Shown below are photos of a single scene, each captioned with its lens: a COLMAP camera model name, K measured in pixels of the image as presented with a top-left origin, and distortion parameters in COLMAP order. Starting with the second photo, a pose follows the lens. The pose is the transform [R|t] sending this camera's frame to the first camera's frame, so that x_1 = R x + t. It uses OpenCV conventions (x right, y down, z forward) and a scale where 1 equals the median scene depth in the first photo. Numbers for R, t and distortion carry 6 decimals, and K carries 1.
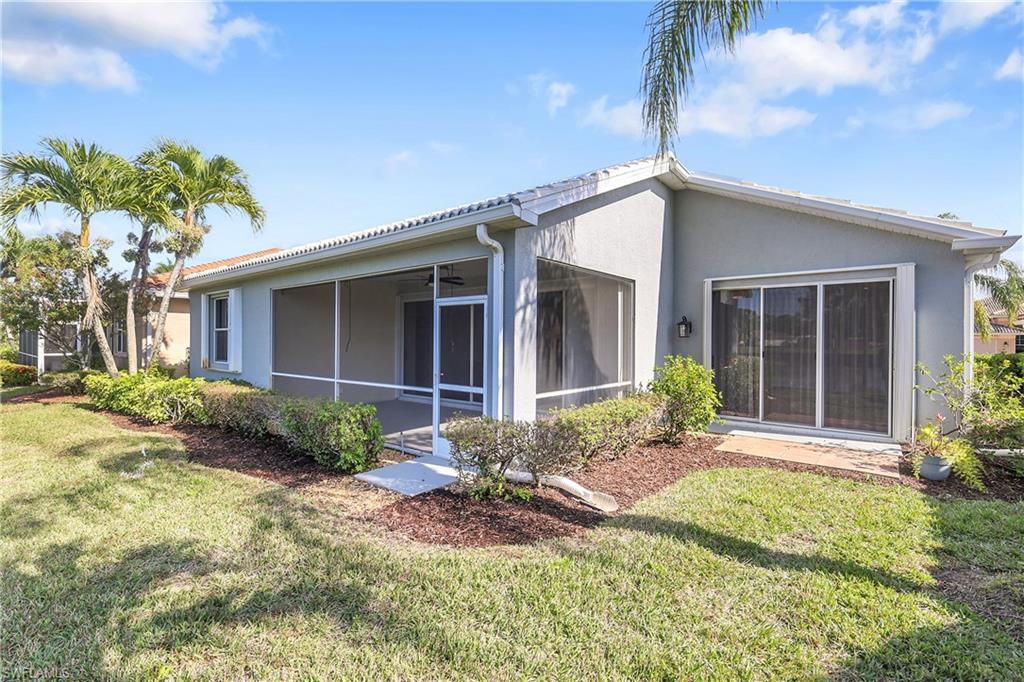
lens RADIAL K [[456.7, 0, 512.0], [0, 456.7, 341.0], [0, 0, 1]] dist [0.003339, 0.000436]
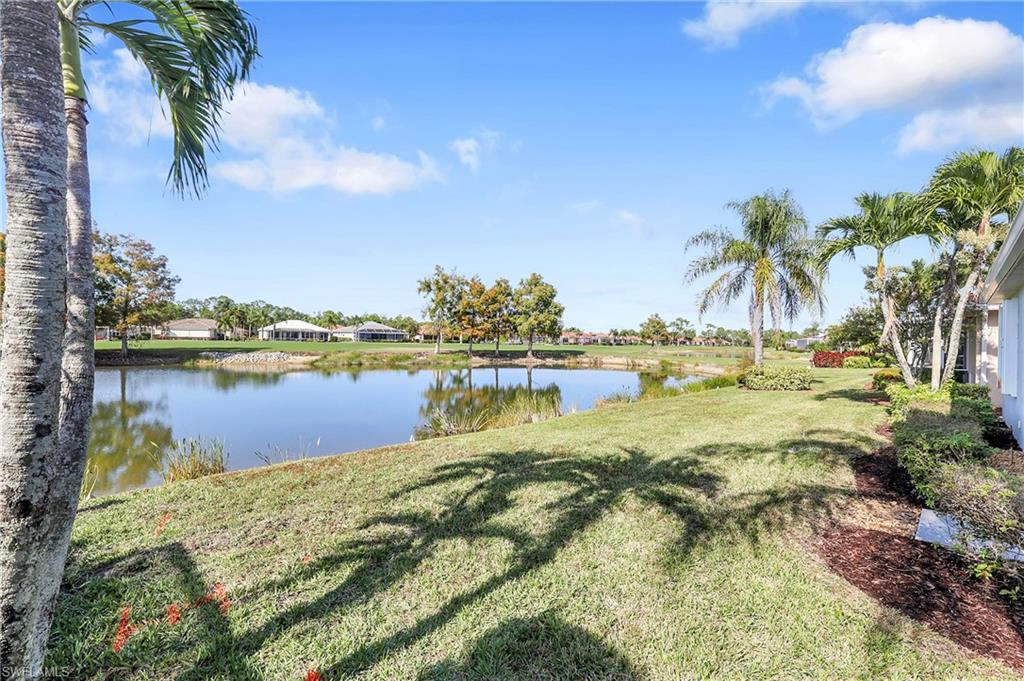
lens RADIAL K [[456.7, 0, 512.0], [0, 456.7, 340.5], [0, 0, 1]] dist [0.003339, 0.000436]
pose [[-0.087570, -0.003855, -0.996151, 0.491201], [-0.030487, 0.999534, -0.001188, -0.008484], [0.995692, 0.030266, -0.087647, 0.207076]]
